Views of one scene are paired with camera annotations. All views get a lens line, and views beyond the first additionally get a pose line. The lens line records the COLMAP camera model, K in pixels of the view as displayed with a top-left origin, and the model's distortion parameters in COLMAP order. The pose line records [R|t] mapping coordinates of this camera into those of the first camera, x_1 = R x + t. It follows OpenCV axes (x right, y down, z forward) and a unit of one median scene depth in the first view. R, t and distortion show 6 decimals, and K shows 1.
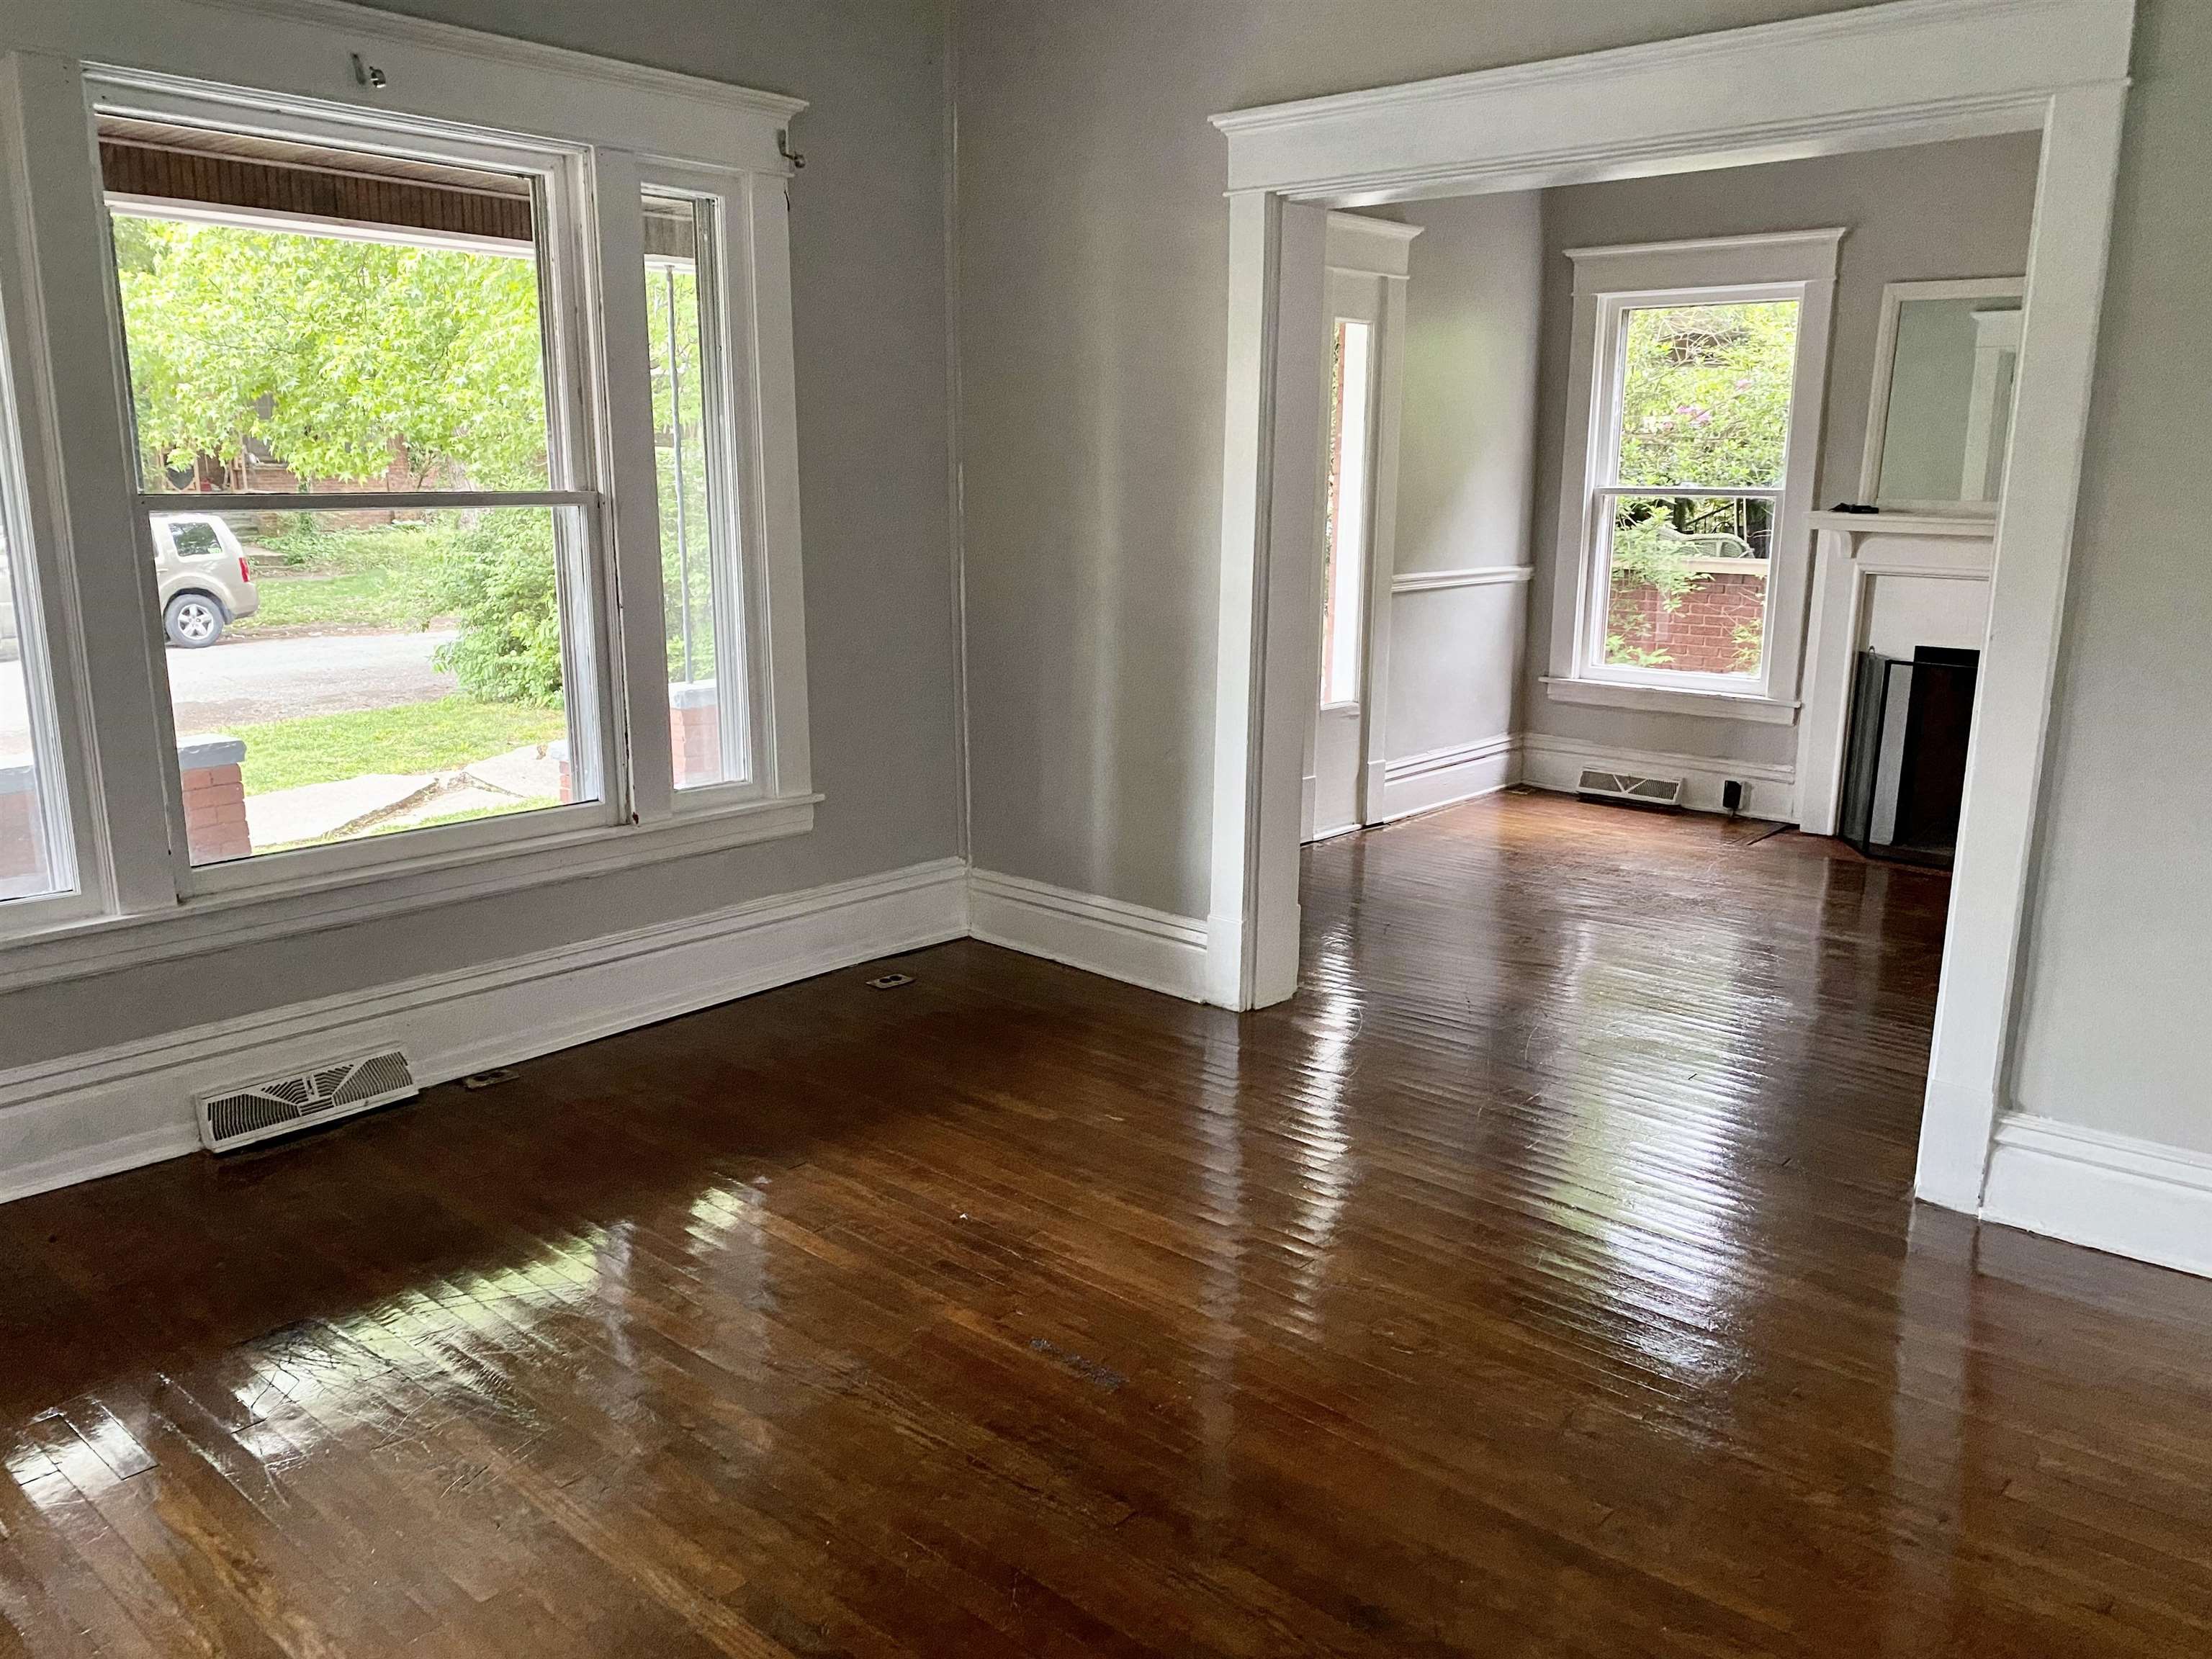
lens RADIAL K [[1690.2, 0, 1098.2], [0, 1690.2, 829.8], [0, 0, 1]] dist [0.050874, -0.067290]
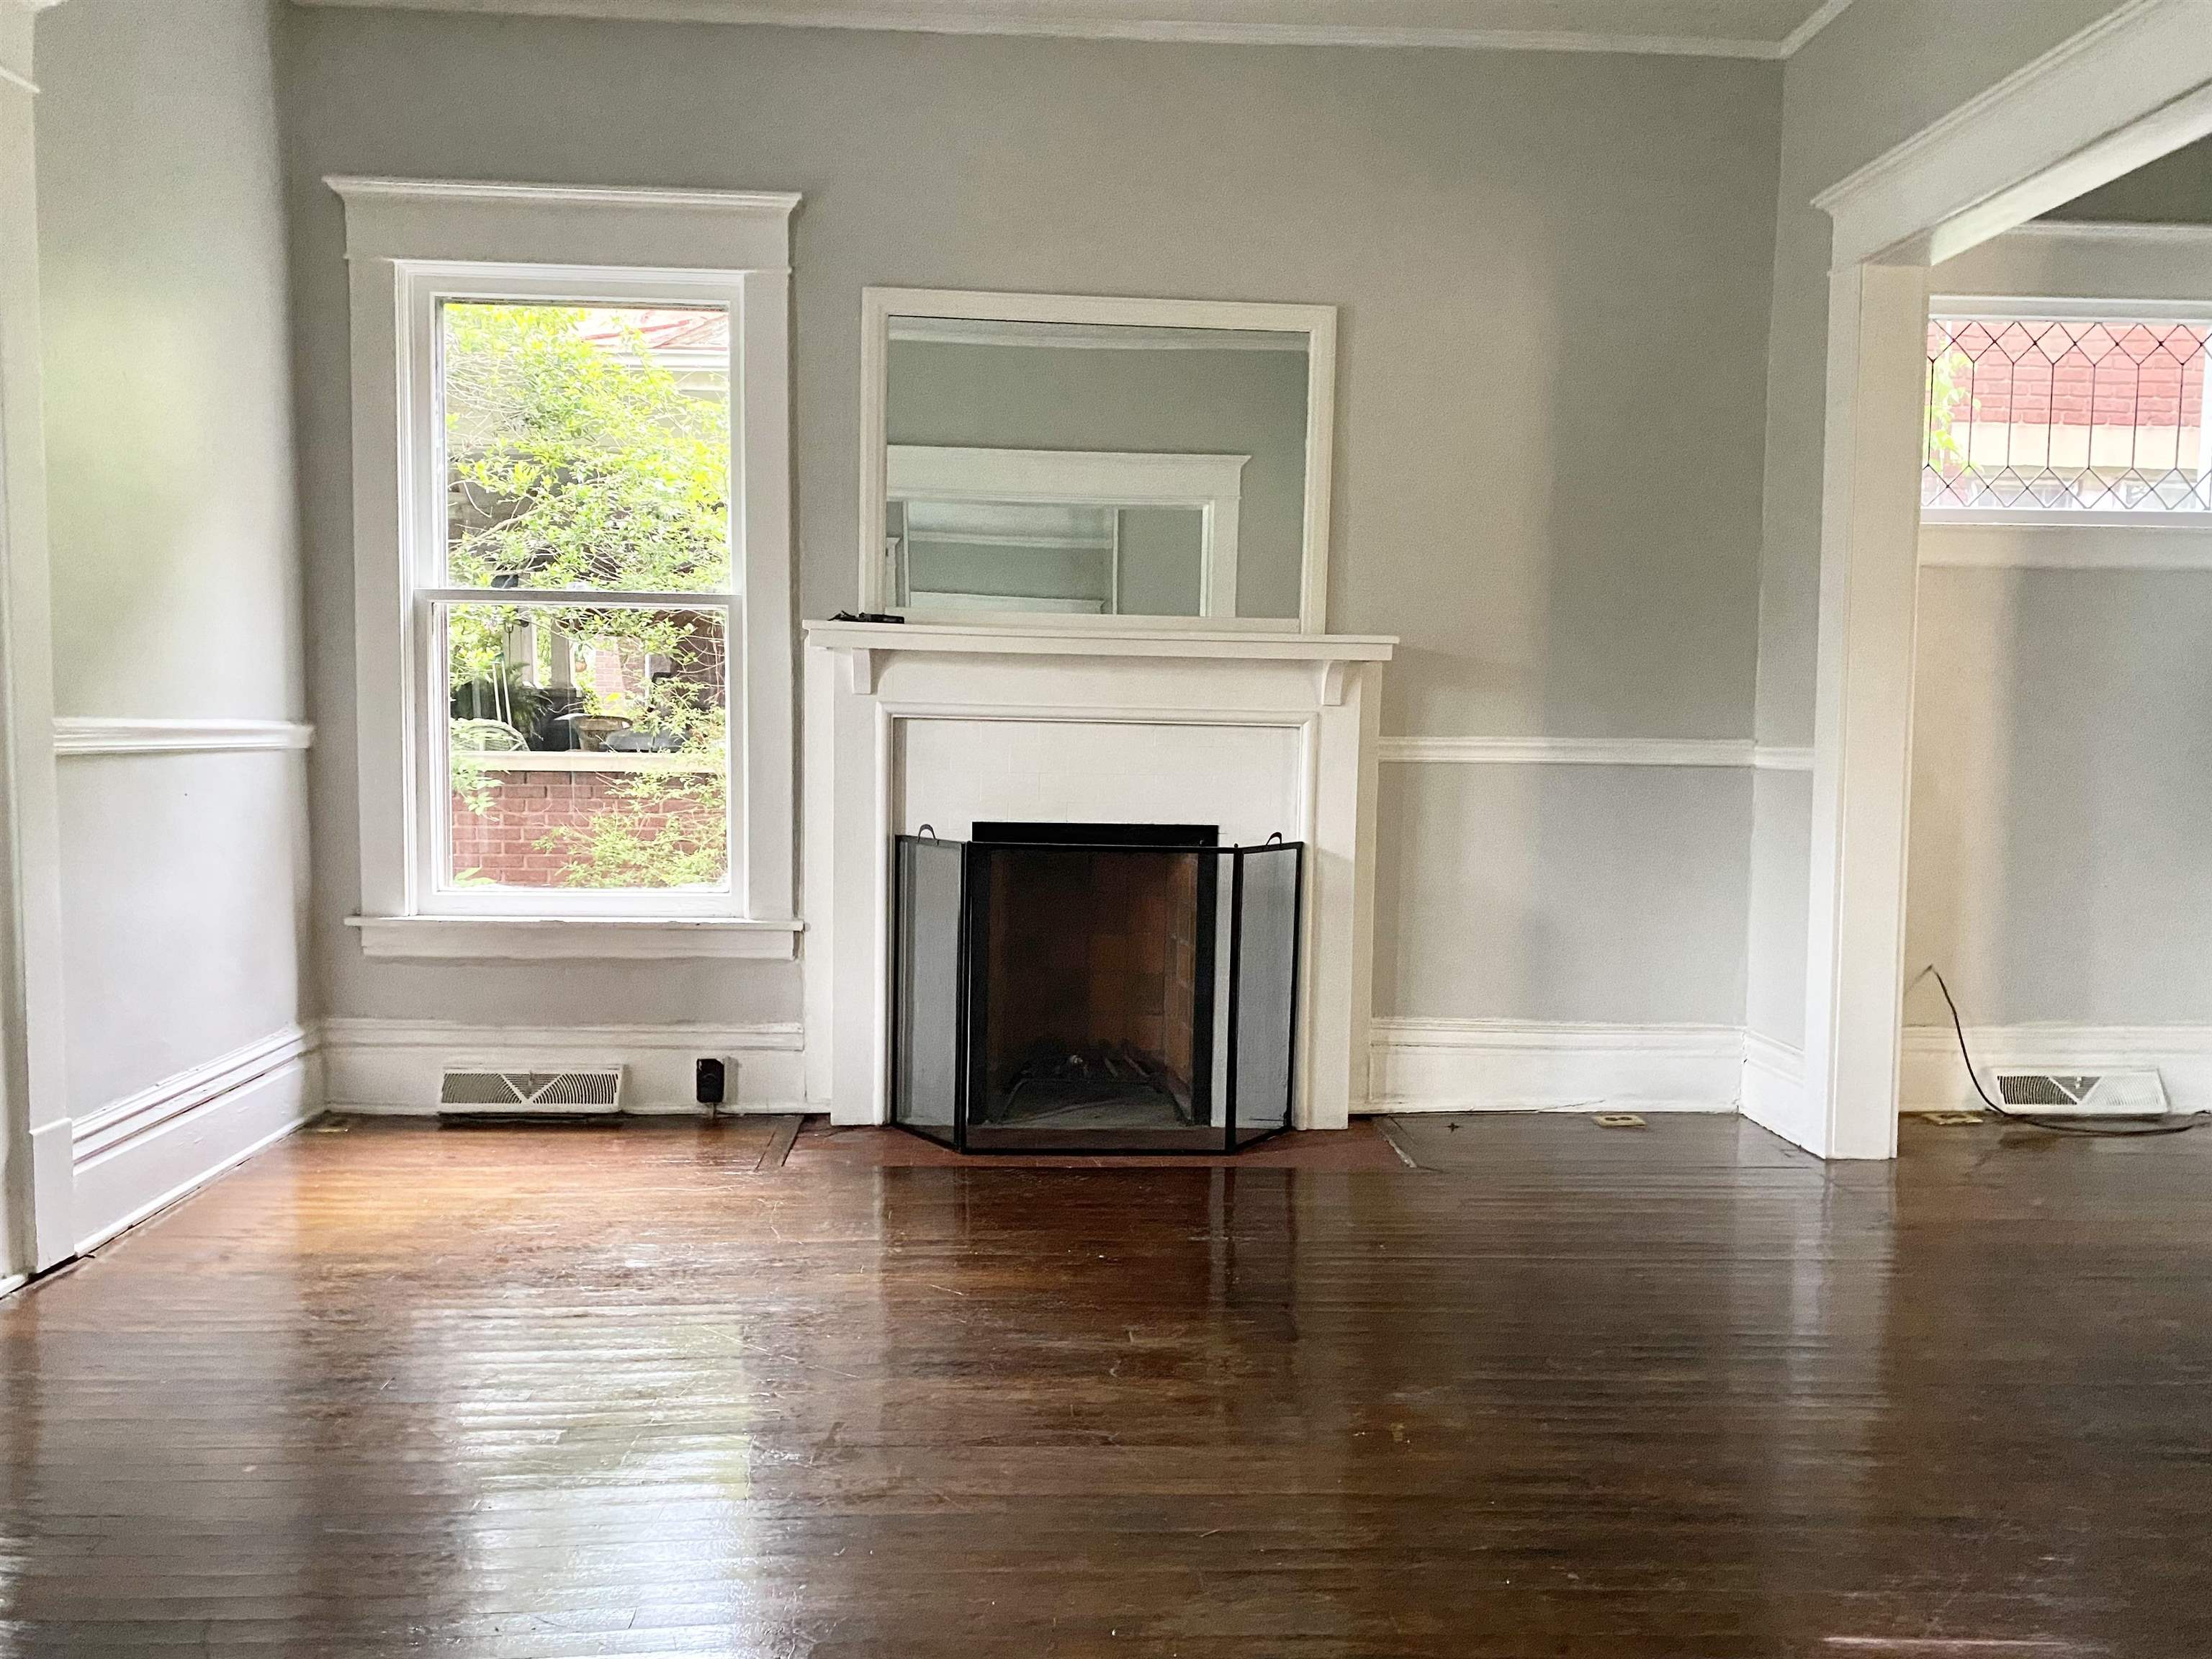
lens RADIAL K [[1690.2, 0, 1087.4], [0, 1690.2, 838.5], [0, 0, 1]] dist [0.050874, -0.067290]
pose [[0.715769, -0.045764, 0.696836, 0.047246], [0.142717, 0.986376, -0.081814, -0.037217], [-0.683599, 0.158010, 0.712549, 0.454367]]
